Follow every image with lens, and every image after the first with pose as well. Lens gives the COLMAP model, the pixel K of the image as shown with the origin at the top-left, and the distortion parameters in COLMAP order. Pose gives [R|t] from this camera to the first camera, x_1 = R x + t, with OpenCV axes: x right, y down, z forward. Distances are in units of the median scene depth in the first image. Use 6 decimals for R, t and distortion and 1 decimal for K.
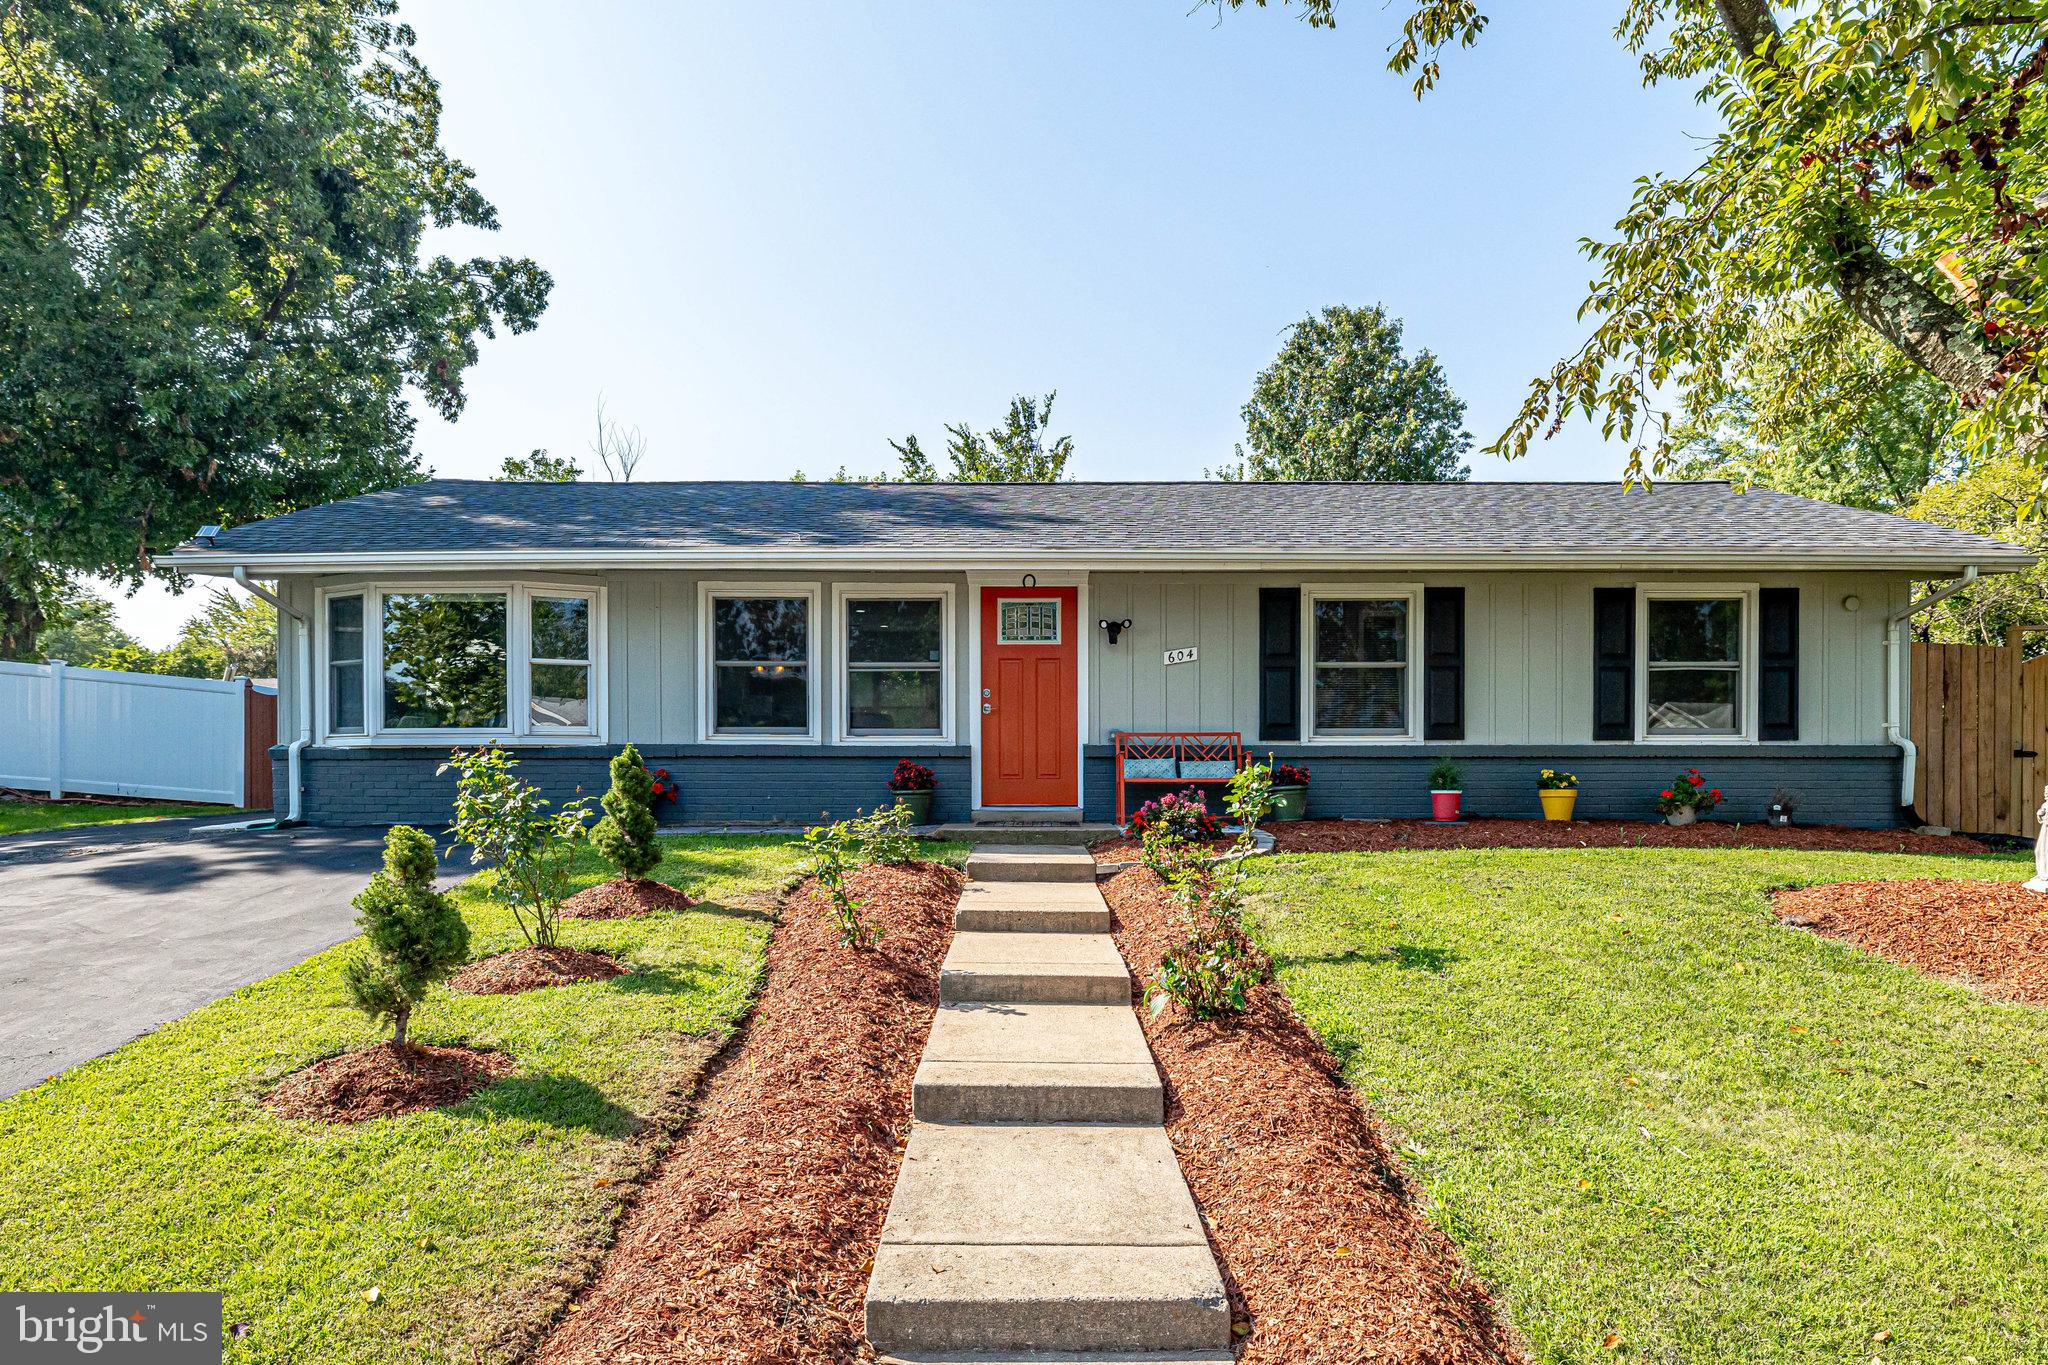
lens RADIAL K [[1259.6, 0, 1030.0], [0, 1259.6, 775.9], [0, 0, 1]] dist [-0.000040, 0.000259]
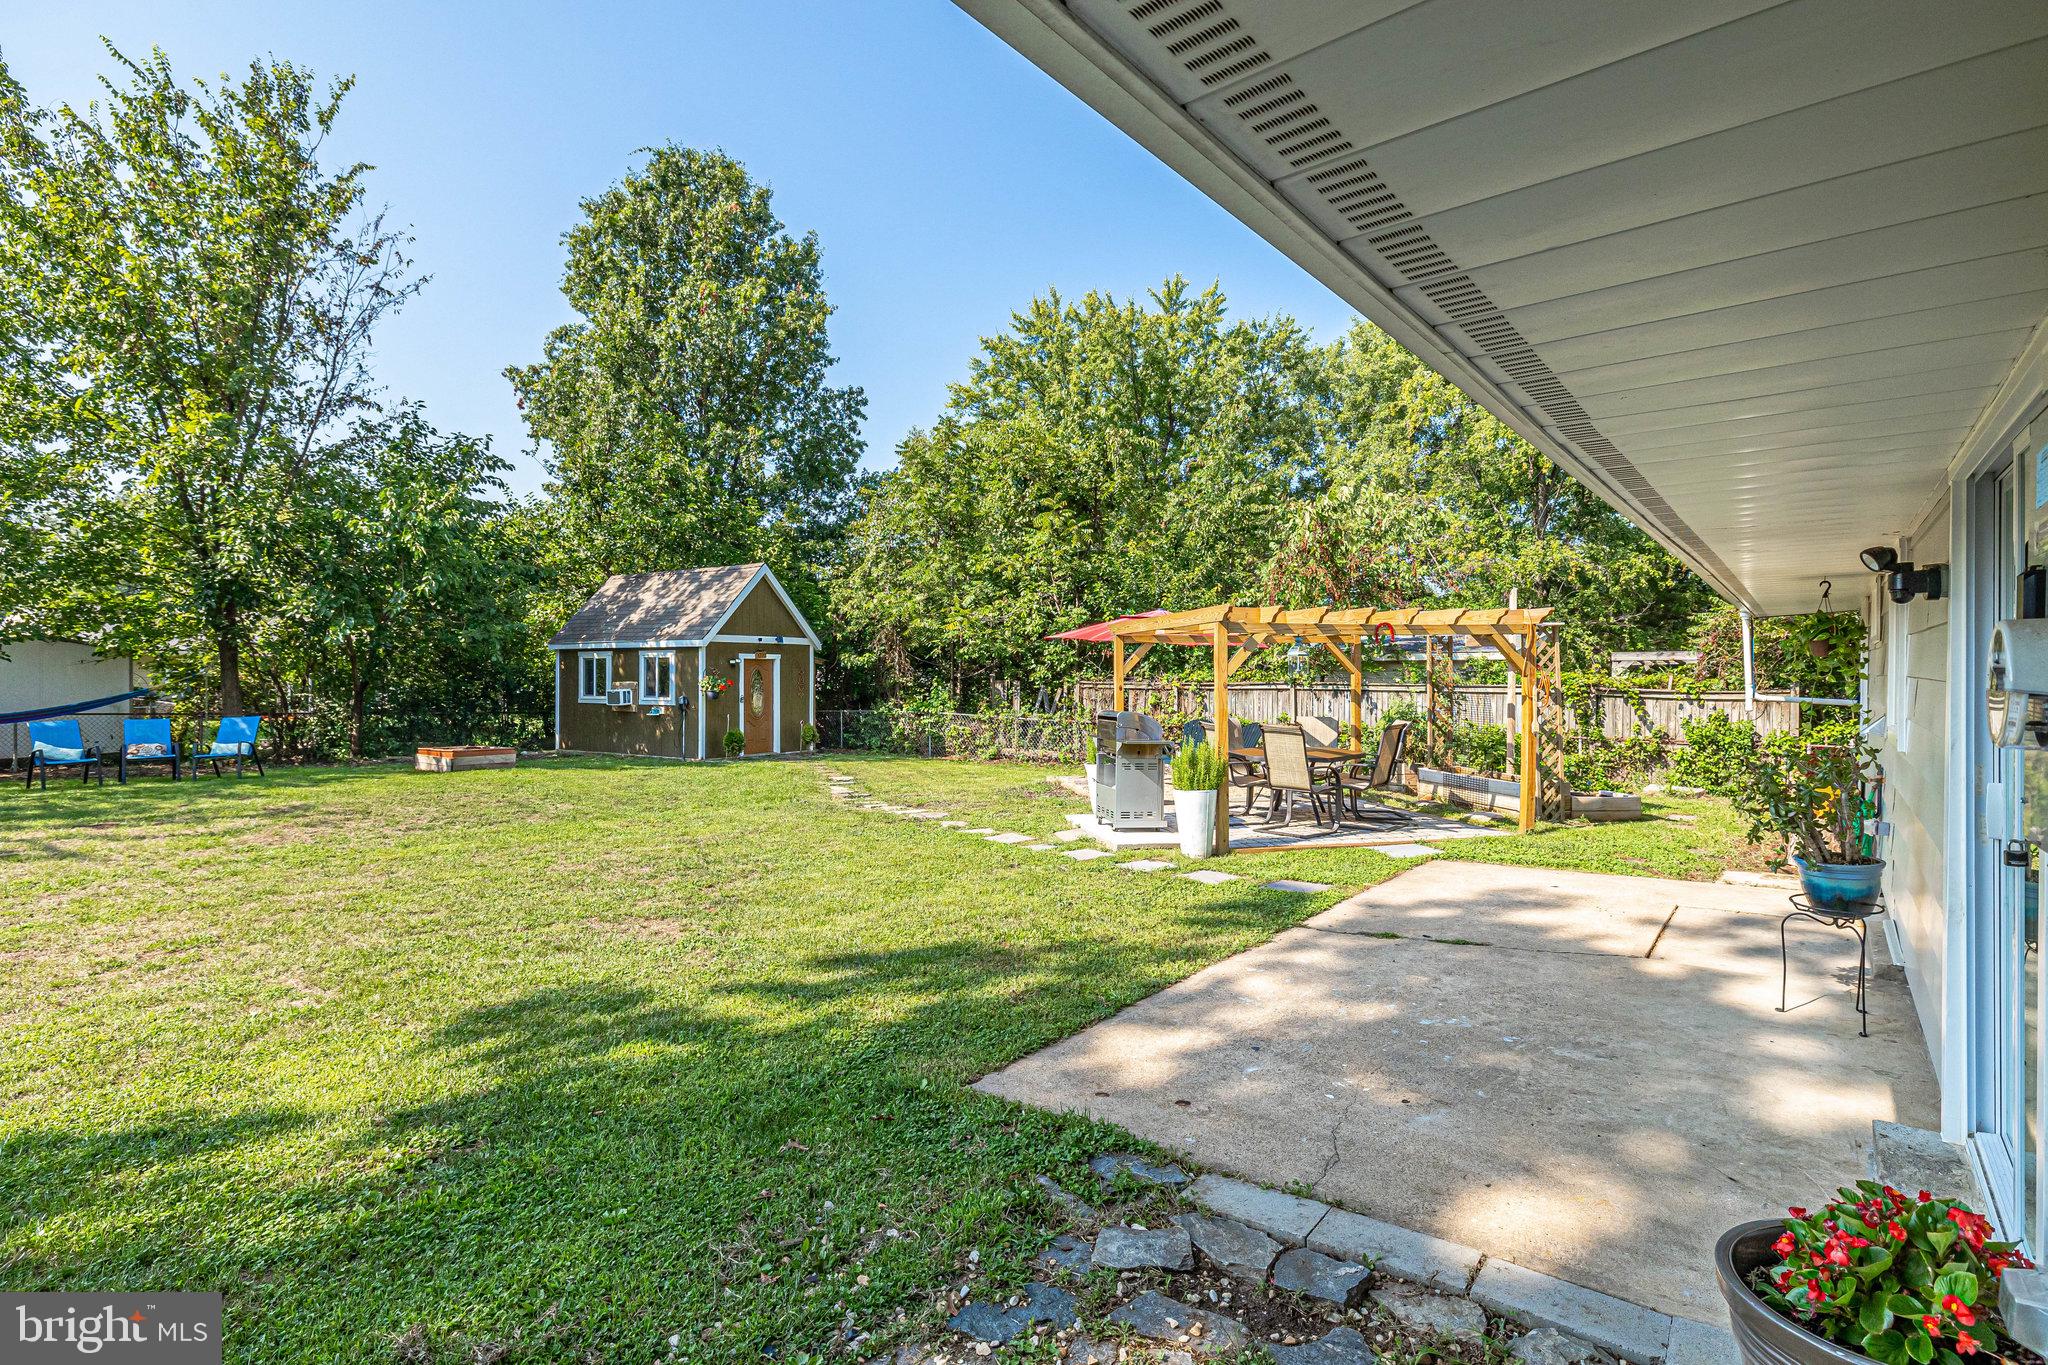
lens RADIAL K [[990.2, 0, 1027.6], [0, 990.2, 676.6], [0, 0, 1]] dist [-0.011010, 0.003108]
pose [[0.627073, -0.006879, 0.778930, -0.493602], [0.010694, 0.999943, 0.000222, -0.102011], [-0.778887, 0.008191, 0.627111, 1.711227]]
